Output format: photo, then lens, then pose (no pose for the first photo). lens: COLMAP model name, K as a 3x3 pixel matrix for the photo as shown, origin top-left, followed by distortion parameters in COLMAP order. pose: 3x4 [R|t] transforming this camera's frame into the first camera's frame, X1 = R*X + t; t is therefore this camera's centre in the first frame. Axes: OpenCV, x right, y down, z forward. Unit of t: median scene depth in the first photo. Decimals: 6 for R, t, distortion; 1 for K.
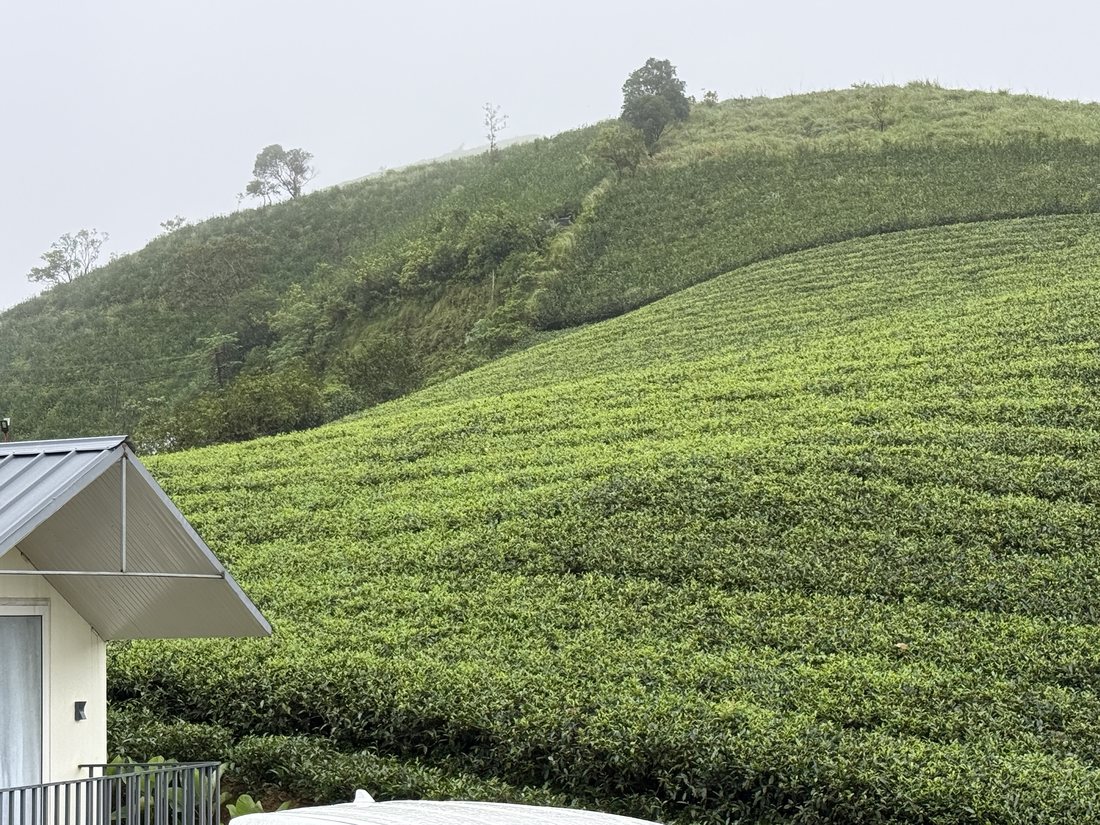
lens RADIAL K [[2318.3, 0, 552.1], [0, 2318.3, 429.1], [0, 0, 1]] dist [0.117592, 0.364115]
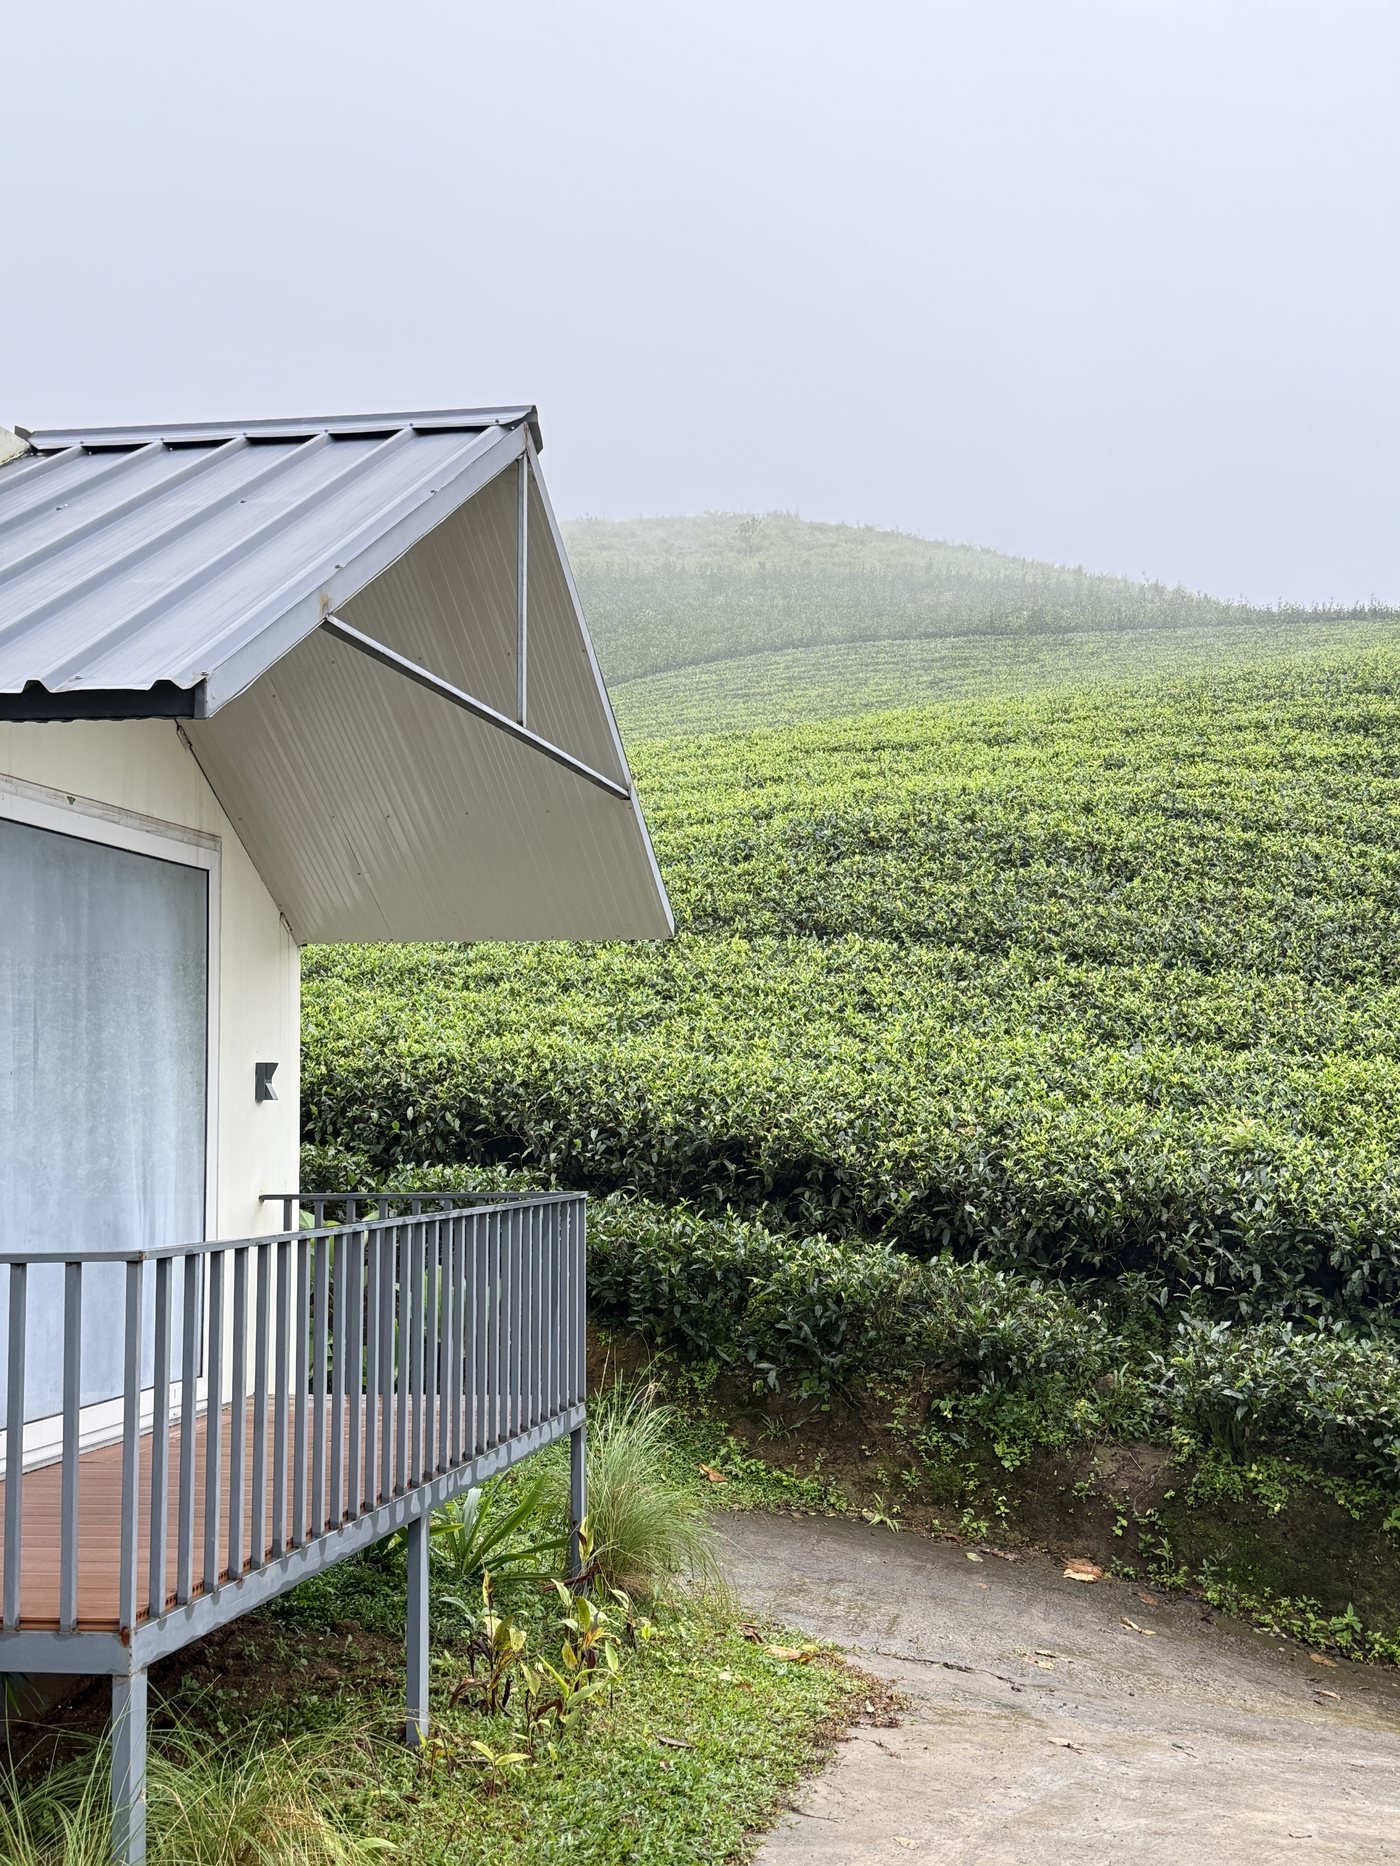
lens RADIAL K [[2403.7, 0, 735.3], [0, 2403.7, 936.7], [0, 0, 1]] dist [0.149676, 0.036163]
pose [[0.983661, 0.033770, 0.176836, -0.108352], [-0.036206, 0.999288, 0.010568, 0.045593], [-0.176353, -0.016798, 0.984184, 0.275293]]
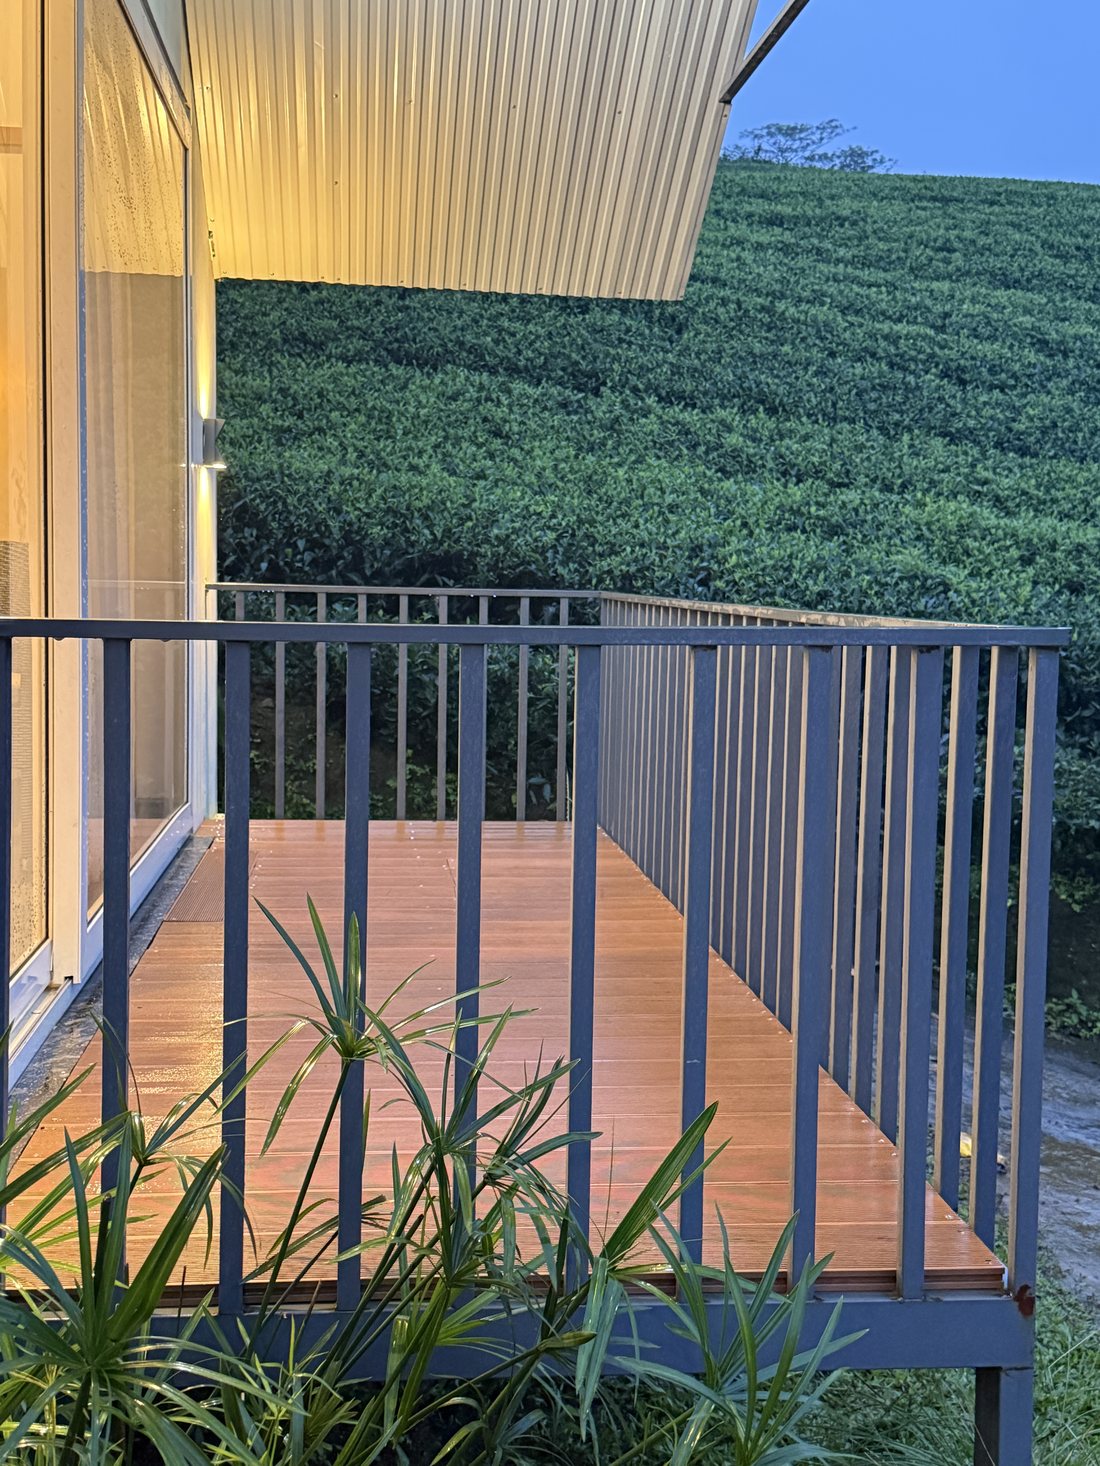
lens RADIAL K [[1888.5, 0, 577.7], [0, 1888.5, 735.9], [0, 0, 1]] dist [0.149676, 0.036163]
pose [[0.883955, 0.004975, 0.467546, -0.162036], [-0.081158, 0.986398, 0.142944, 0.068262], [-0.460476, -0.164301, 0.872335, 0.395702]]
